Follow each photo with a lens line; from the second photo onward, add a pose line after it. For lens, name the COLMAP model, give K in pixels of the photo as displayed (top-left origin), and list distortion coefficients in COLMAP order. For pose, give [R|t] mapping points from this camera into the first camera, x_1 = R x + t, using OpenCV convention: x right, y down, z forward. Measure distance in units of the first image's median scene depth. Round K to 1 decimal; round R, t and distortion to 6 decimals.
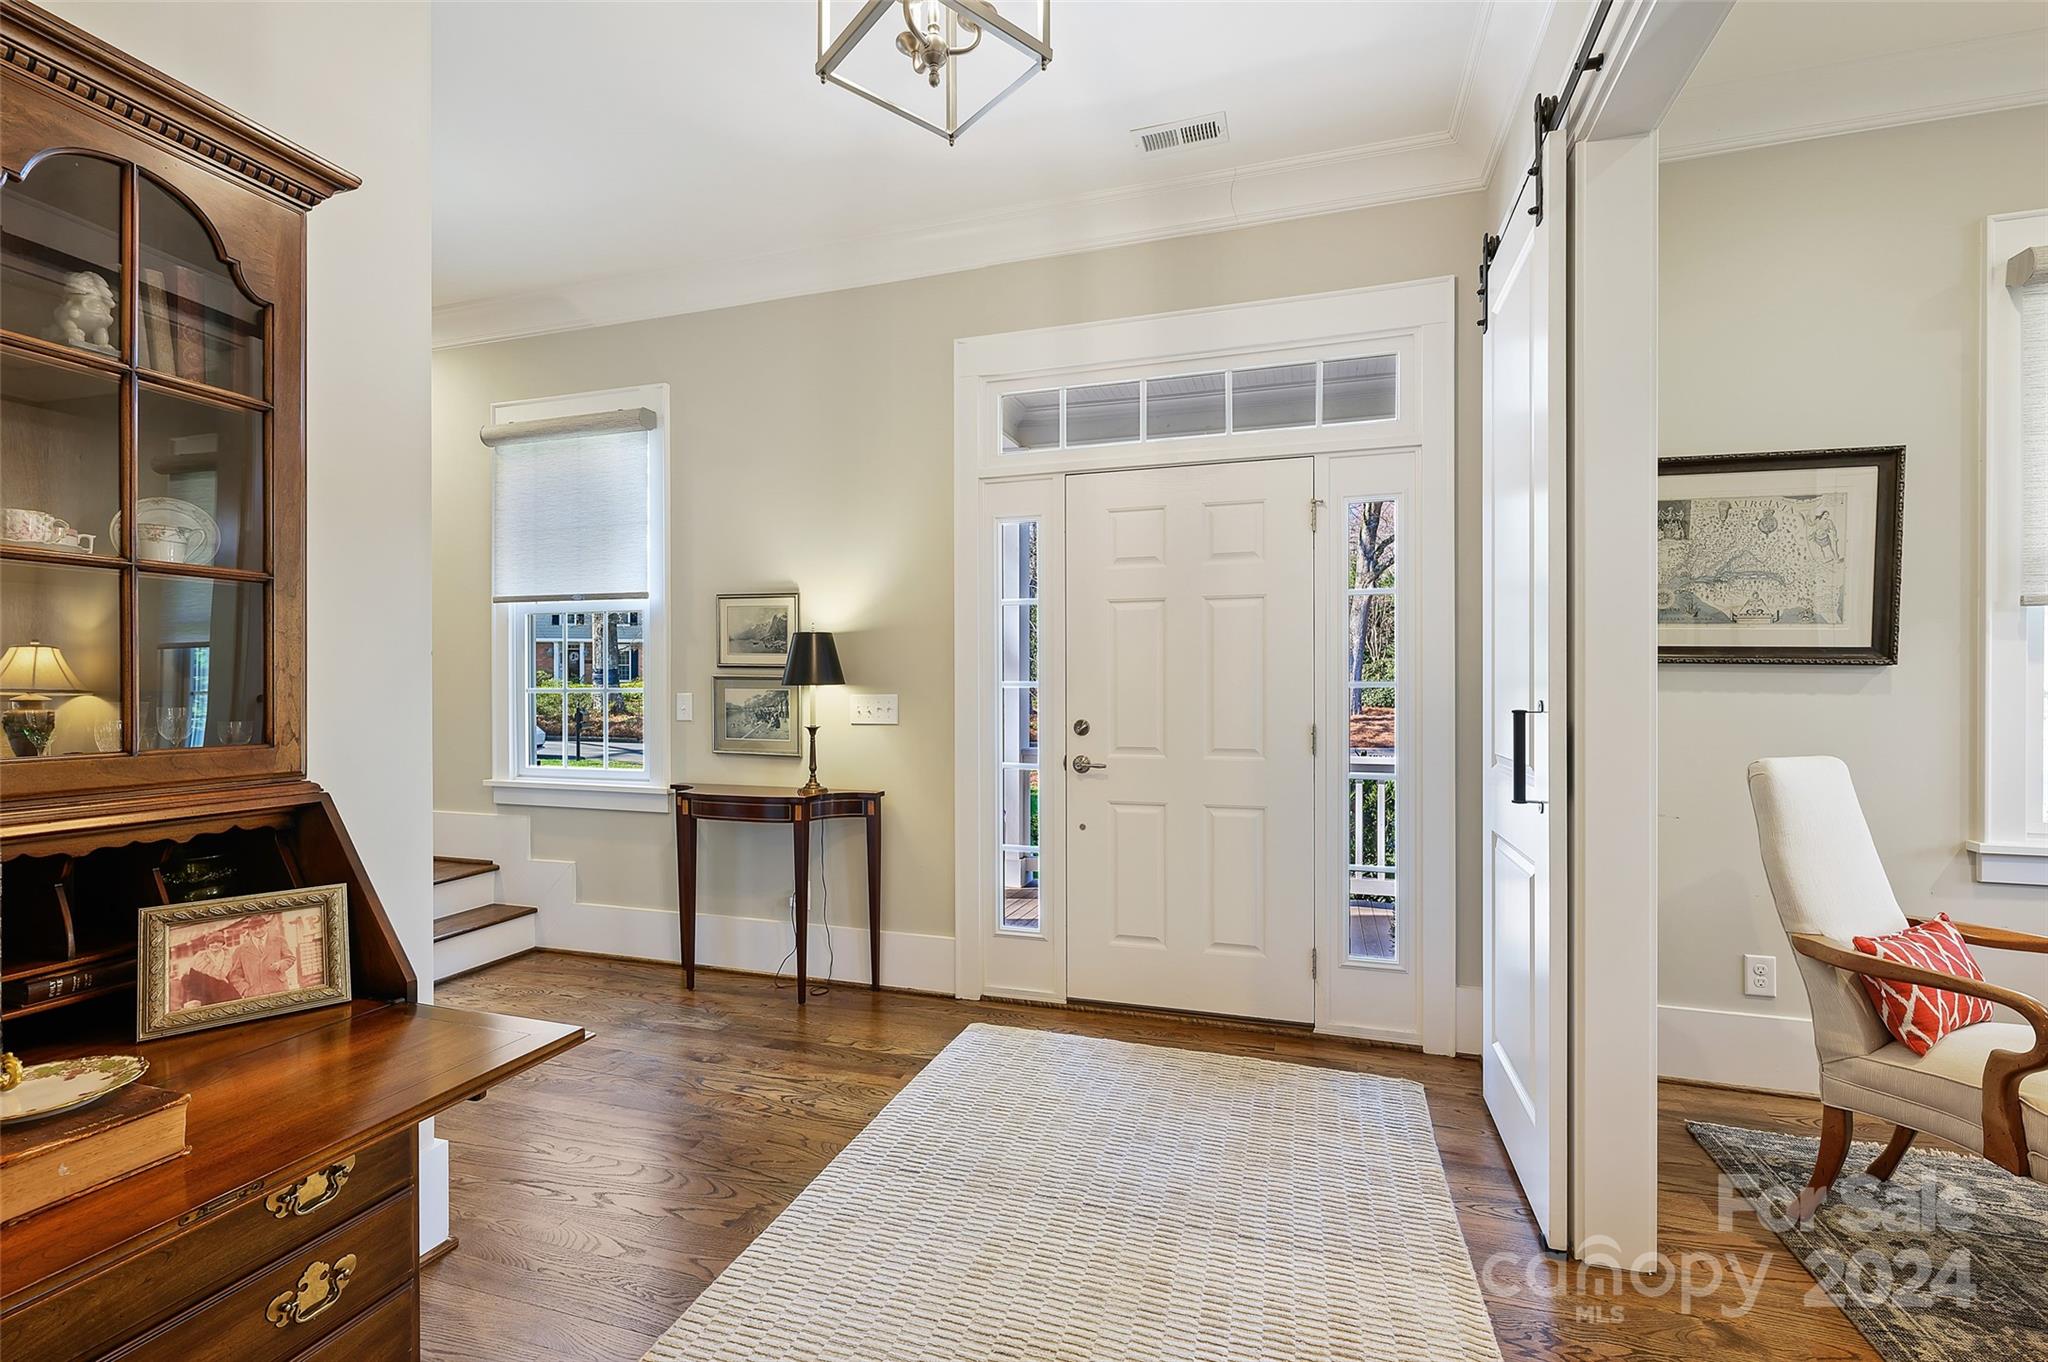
lens RADIAL K [[834.0, 0, 1059.0], [0, 834.0, 689.1], [0, 0, 1]] dist [-0.003348, -0.000200]
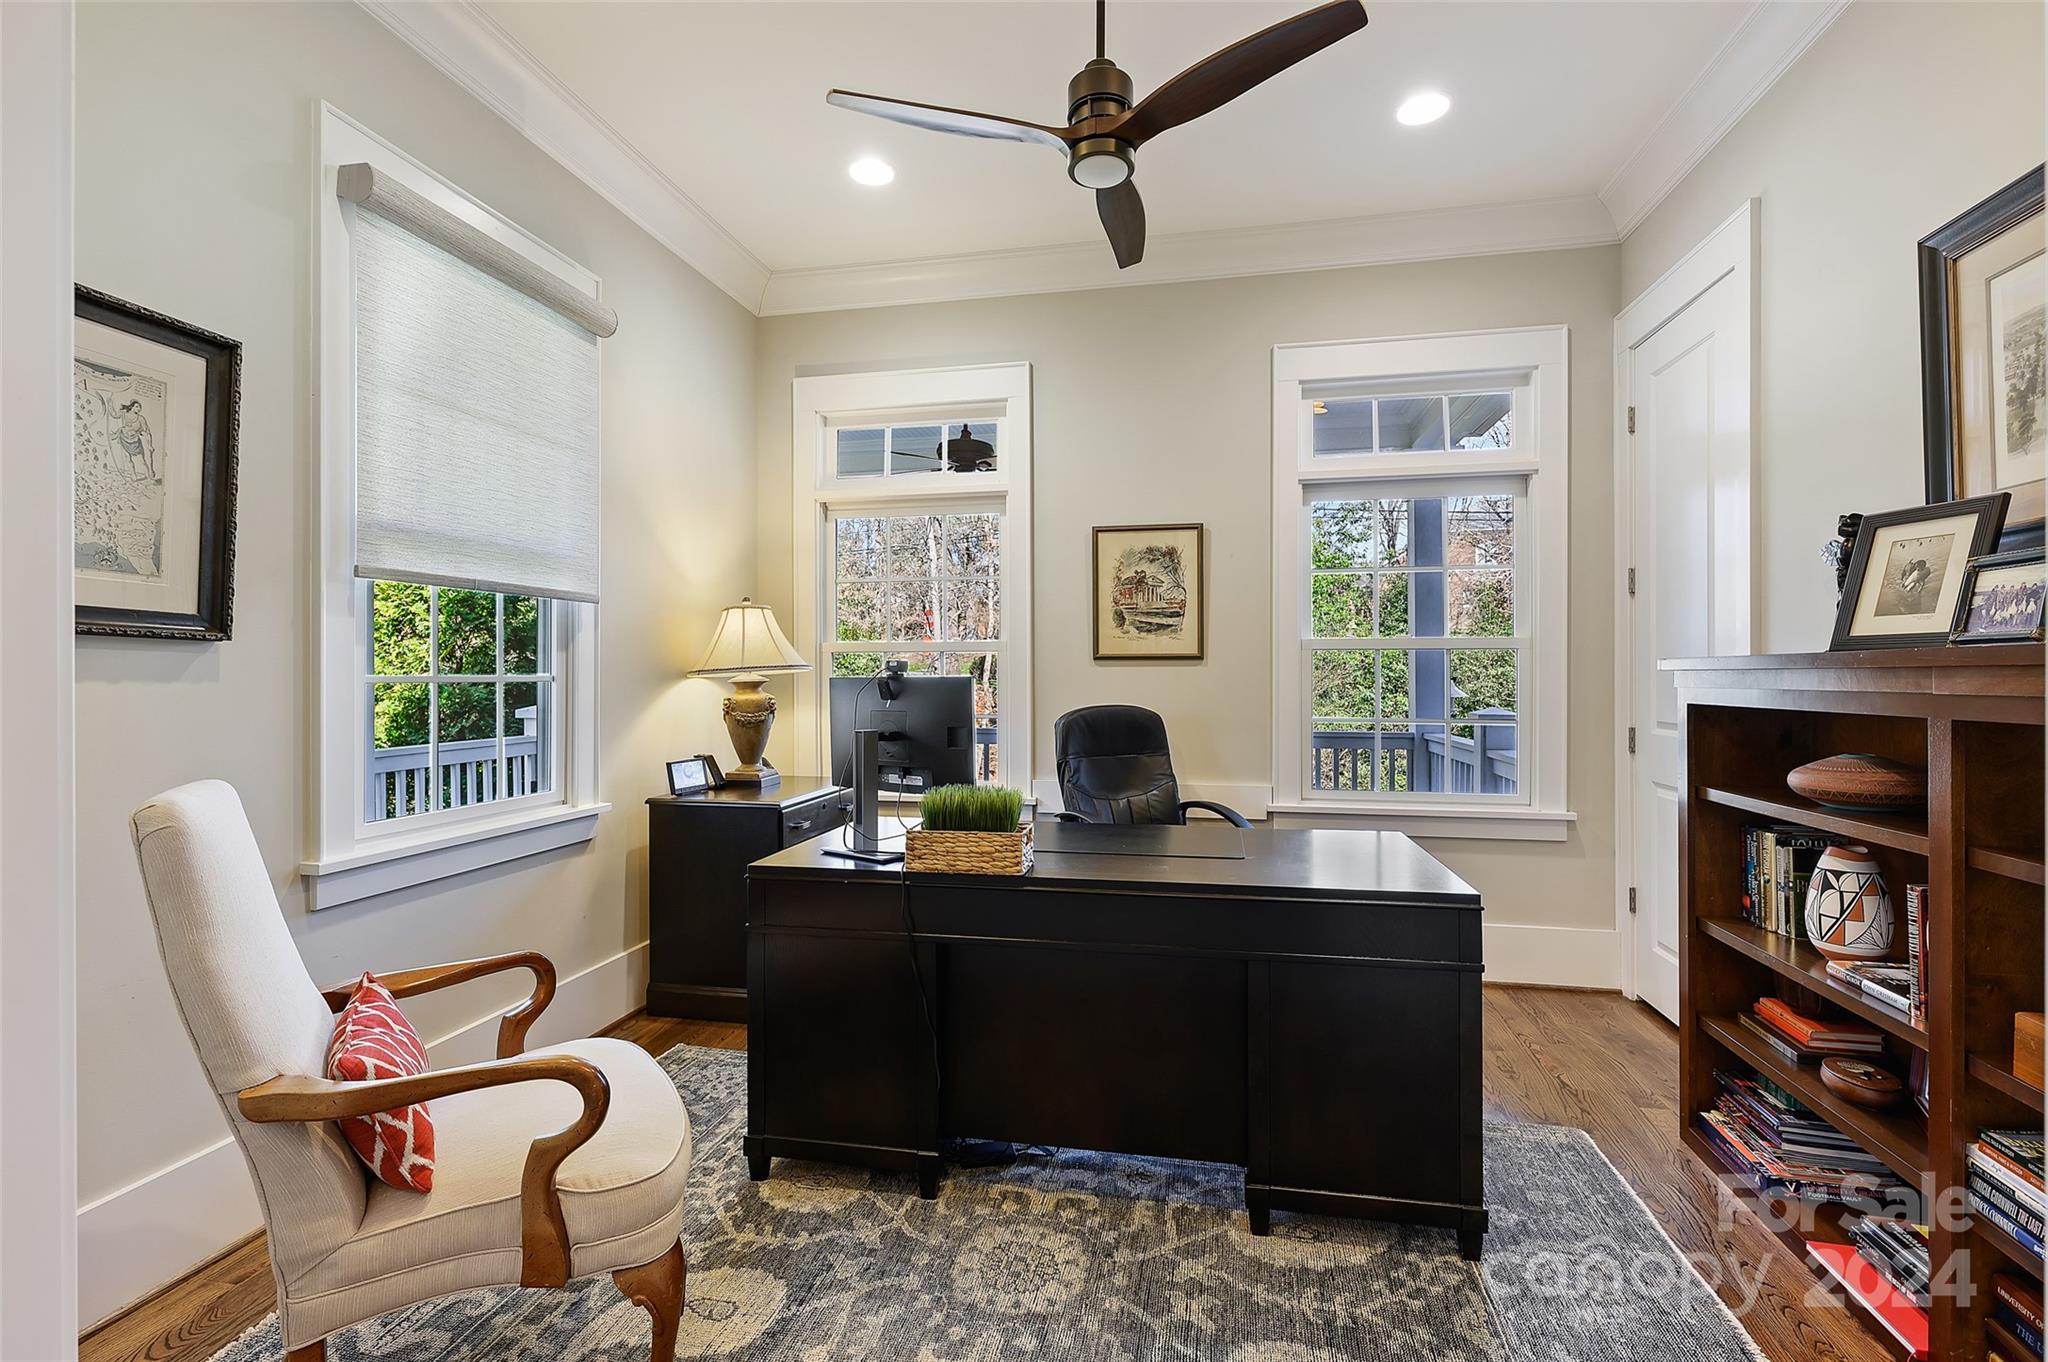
lens RADIAL K [[917.3, 0, 1033.6], [0, 917.3, 675.3], [0, 0, 1]] dist [0.000192, 0.000042]
pose [[-0.097621, -0.001921, 0.995222, 0.136270], [0.000147, 0.999998, 0.001944, -0.000656], [-0.995224, 0.000336, -0.097620, 0.366155]]
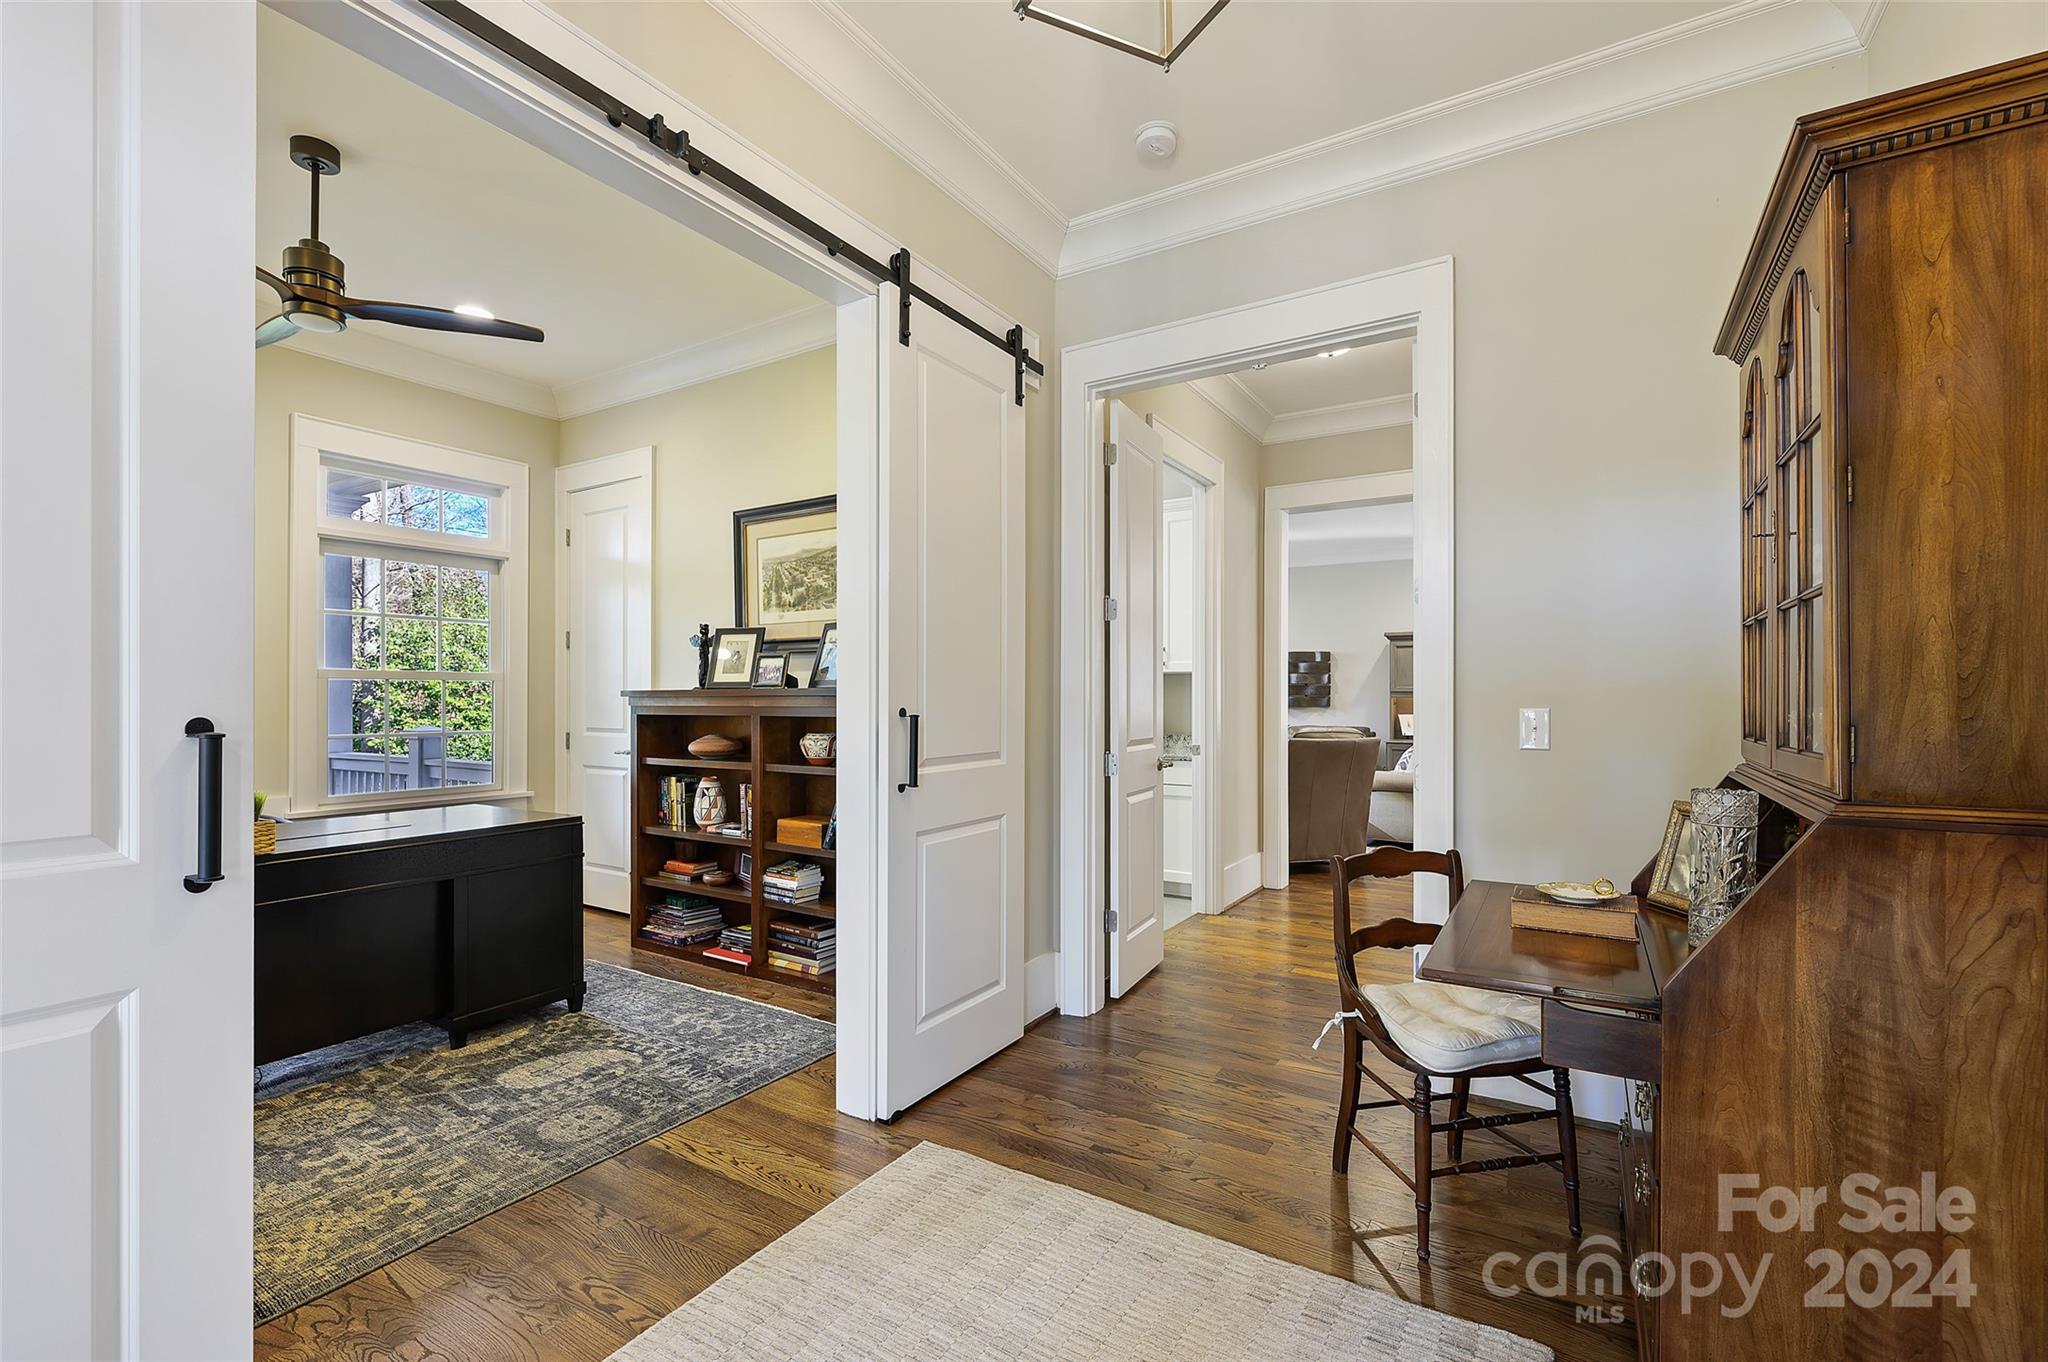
lens RADIAL K [[886.4, 0, 1024.0], [0, 886.4, 681.0], [0, 0, 1]] dist [0.001430, 0.000228]
pose [[-0.964866, 0.005074, 0.262694, -0.180047], [0.000622, 0.999855, -0.017027, -0.004589], [-0.262743, -0.016265, -0.964729, 1.092226]]
